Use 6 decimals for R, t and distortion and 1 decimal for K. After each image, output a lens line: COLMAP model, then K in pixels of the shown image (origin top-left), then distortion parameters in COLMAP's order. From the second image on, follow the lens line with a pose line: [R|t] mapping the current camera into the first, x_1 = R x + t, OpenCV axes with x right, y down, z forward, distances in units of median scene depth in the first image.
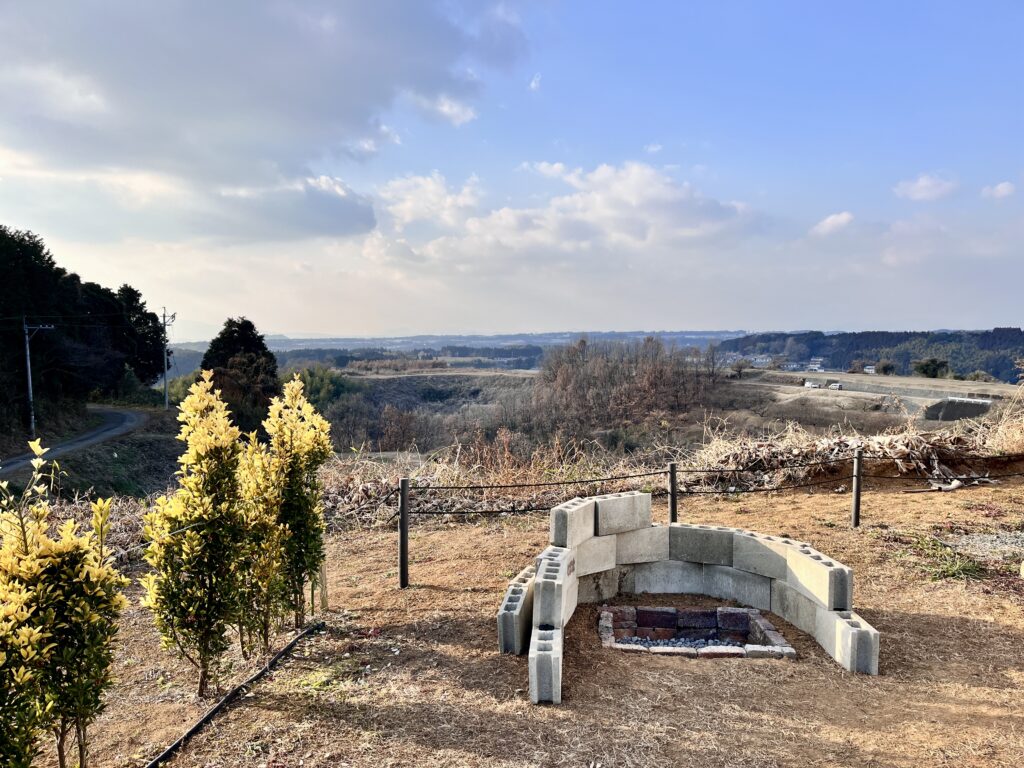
lens RADIAL K [[779.0, 0, 512.0], [0, 779.0, 384.0], [0, 0, 1]] dist [0.000656, 0.000259]
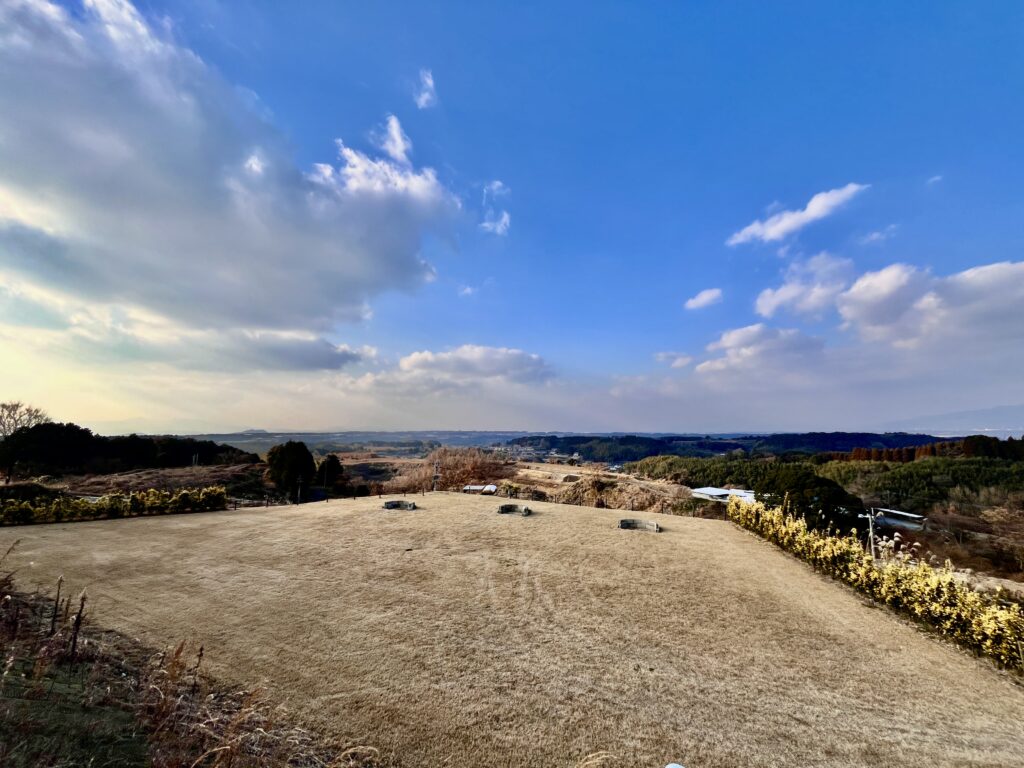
lens RADIAL K [[411.6, 0, 512.0], [0, 411.6, 384.0], [0, 0, 1]] dist [0.000787, 0.000045]
pose [[0.968146, 0.037370, 0.247582, -0.021670], [0.007488, 0.984036, -0.177814, -0.017994], [-0.250275, 0.174003, 0.952410, -0.206118]]
